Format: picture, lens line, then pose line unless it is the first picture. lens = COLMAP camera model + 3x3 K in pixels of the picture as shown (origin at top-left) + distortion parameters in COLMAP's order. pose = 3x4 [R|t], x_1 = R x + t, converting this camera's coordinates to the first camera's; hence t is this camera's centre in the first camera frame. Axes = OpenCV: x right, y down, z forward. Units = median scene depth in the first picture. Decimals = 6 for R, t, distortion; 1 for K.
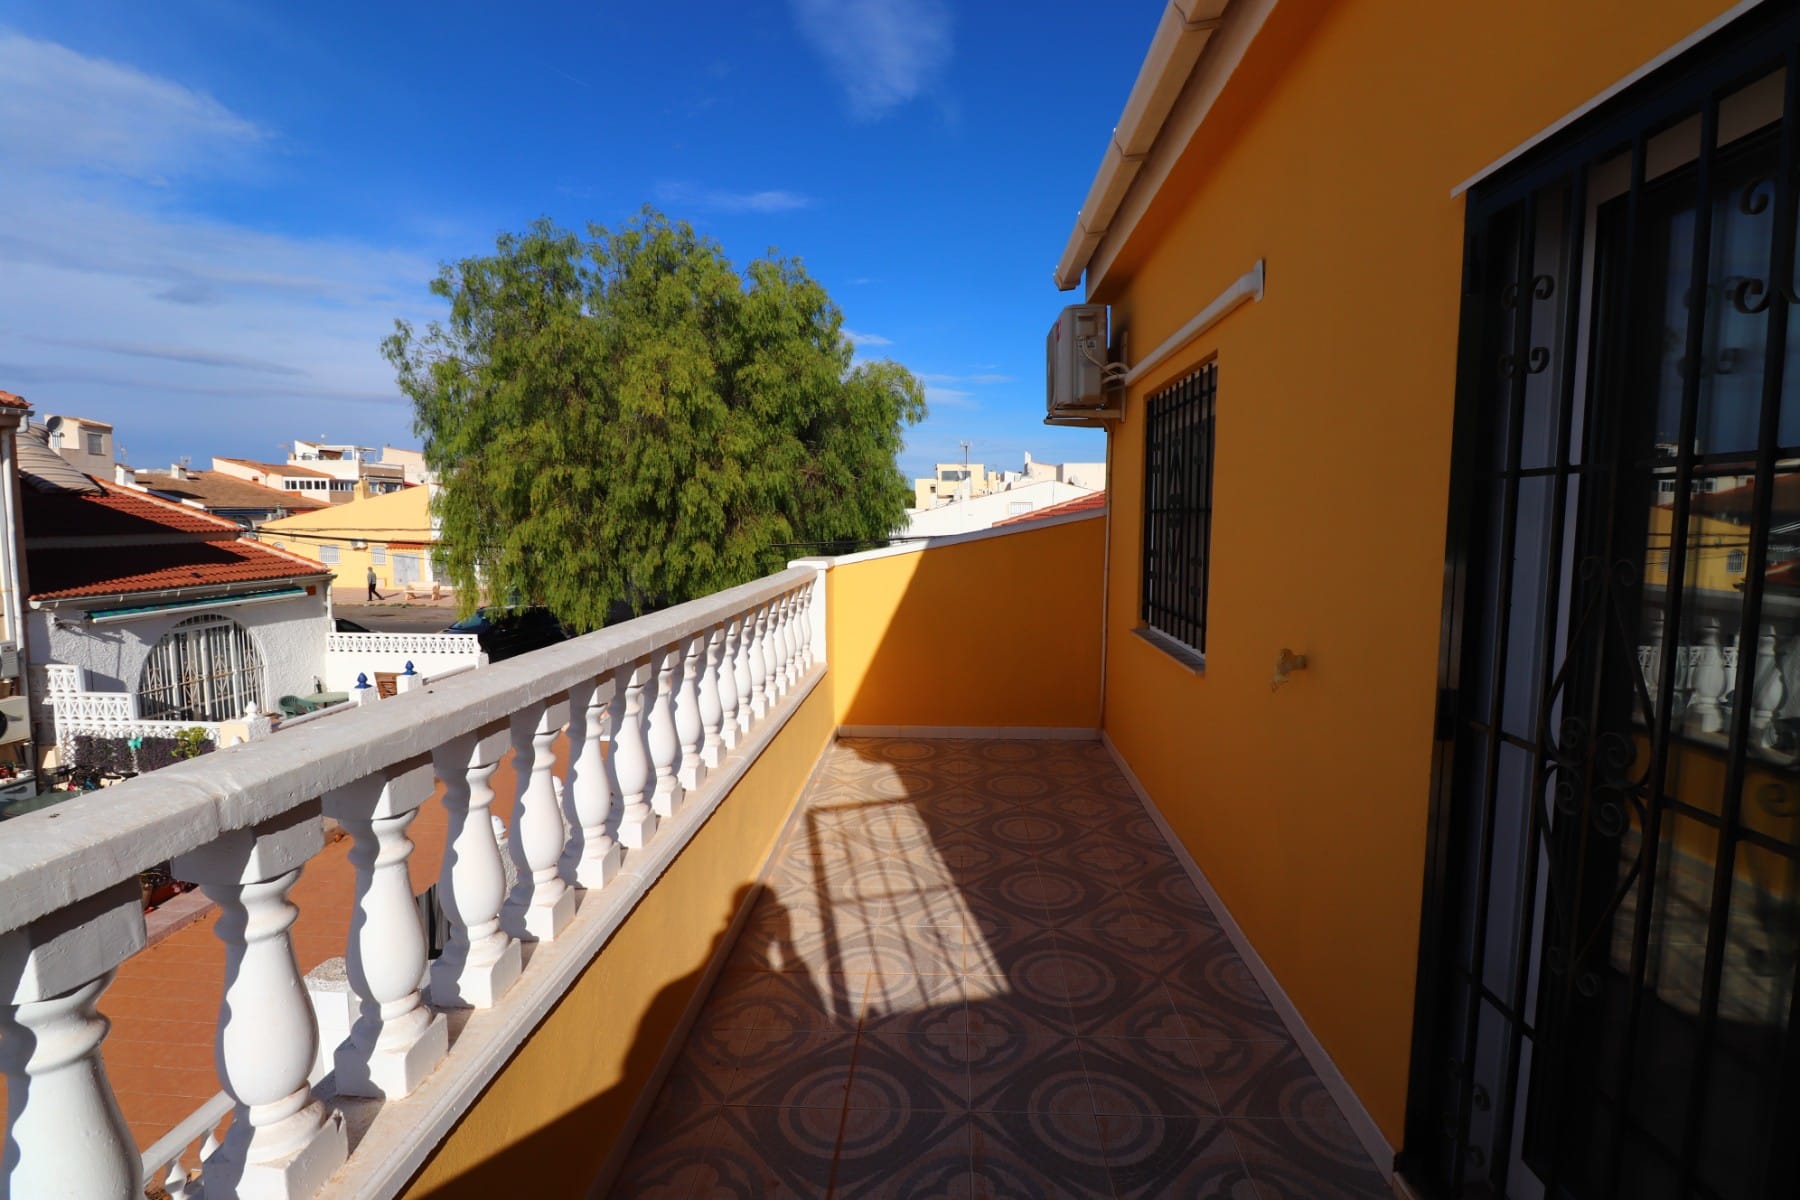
lens RADIAL K [[836.4, 0, 901.2], [0, 836.4, 593.7], [0, 0, 1]] dist [-0.002665, -0.010751]
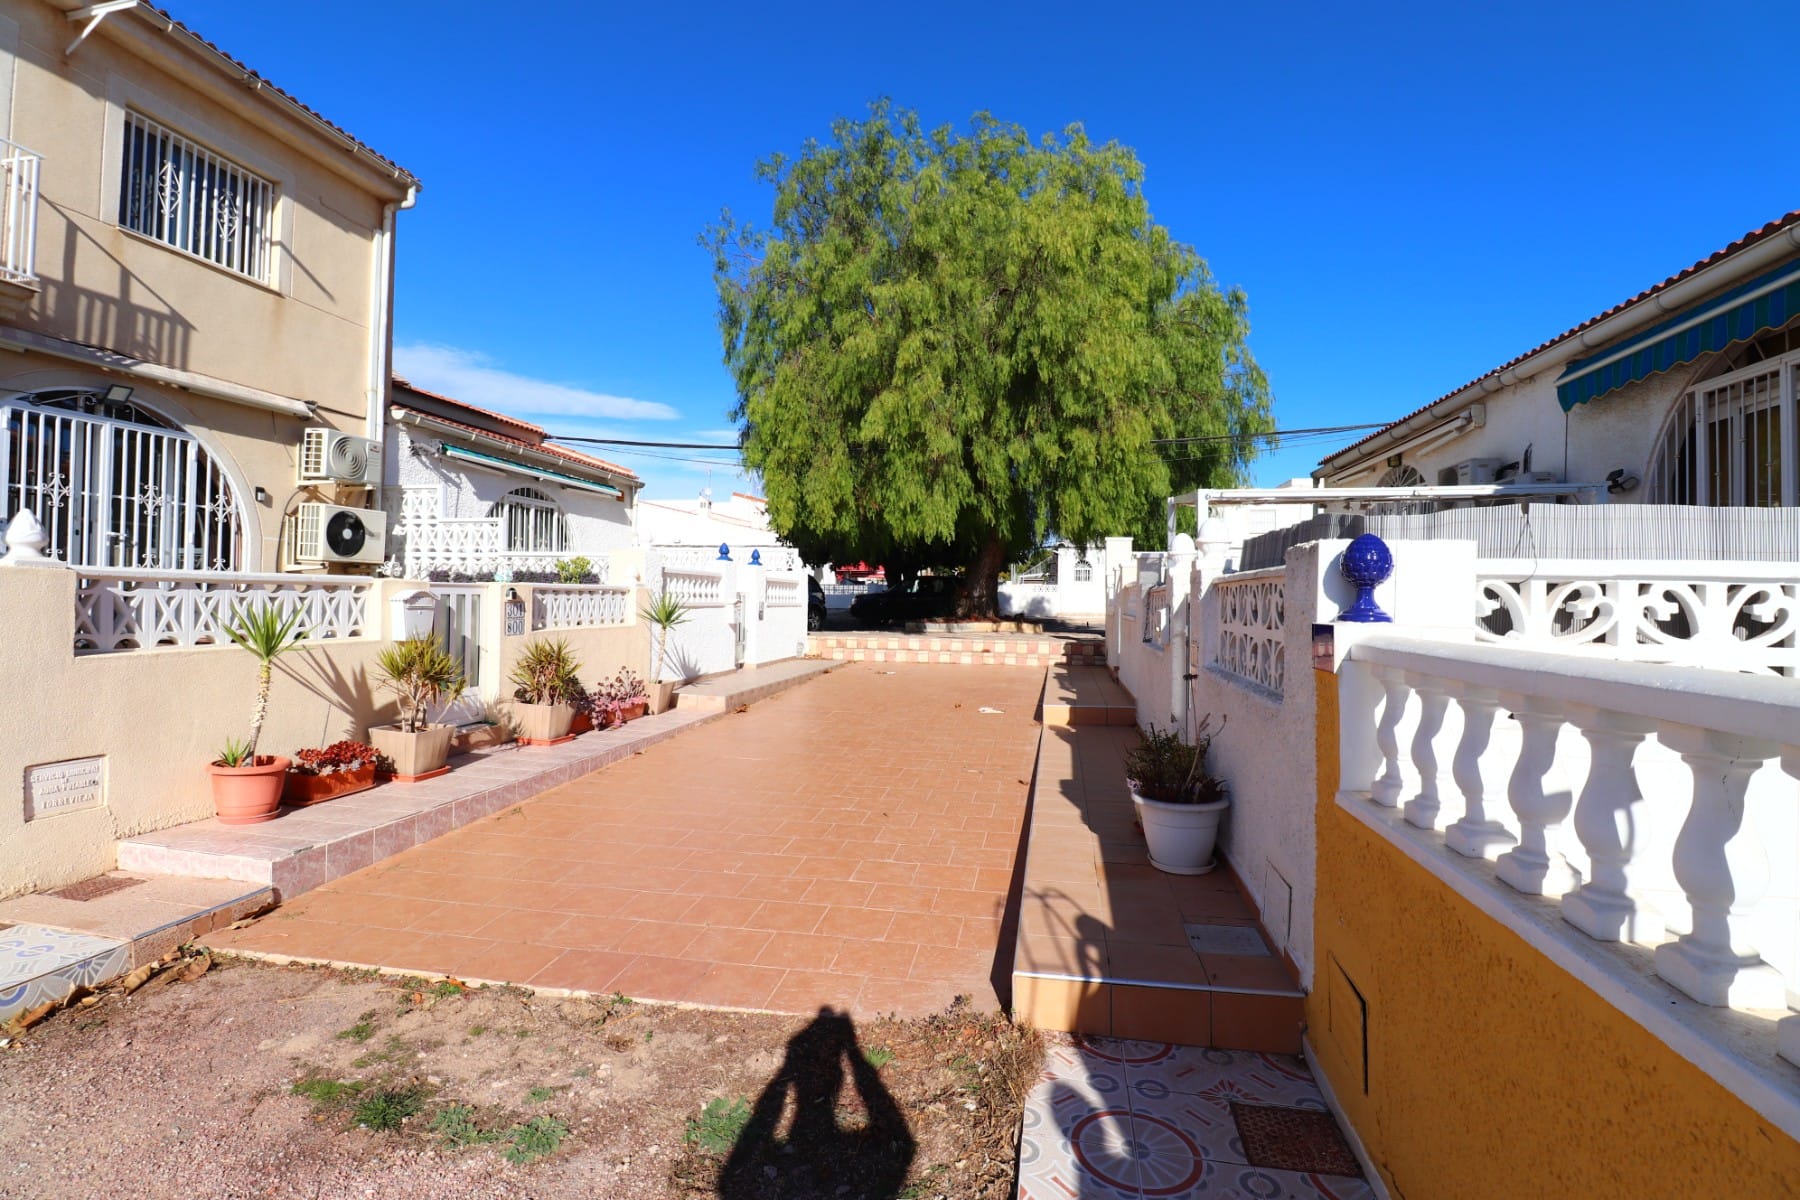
lens RADIAL K [[836.4, 0, 904.8], [0, 836.4, 593.4], [0, 0, 1]] dist [-0.002665, -0.010751]
pose [[0.992859, 0.011679, -0.118718, -0.326090], [-0.023628, 0.994732, -0.099747, 0.198677], [0.116927, 0.101840, 0.987905, 0.179407]]
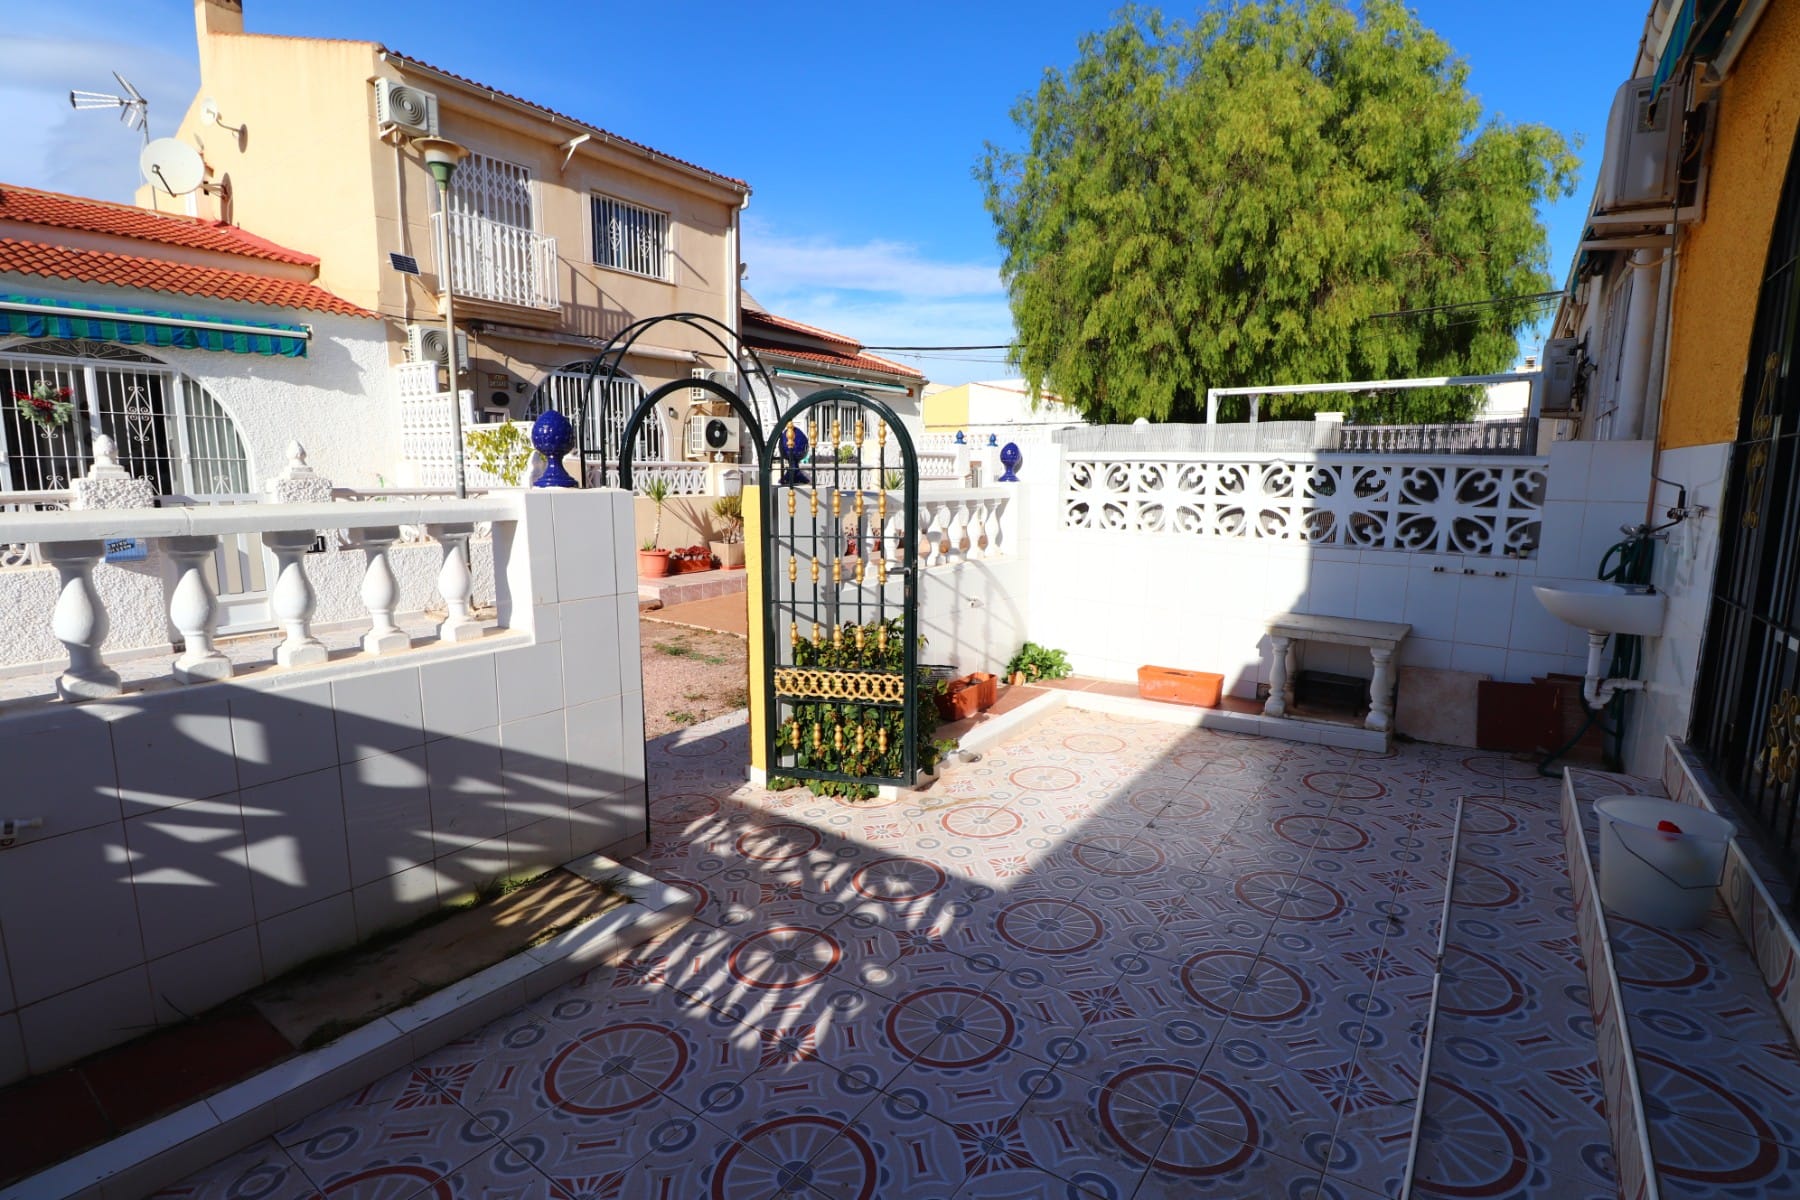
lens RADIAL K [[836.4, 0, 902.6], [0, 836.4, 602.2], [0, 0, 1]] dist [-0.002665, -0.010751]
pose [[0.846912, 0.088539, -0.524310, -0.096478], [-0.055908, 0.995401, 0.077783, 0.212811], [0.528785, -0.036563, 0.847968, 0.009364]]
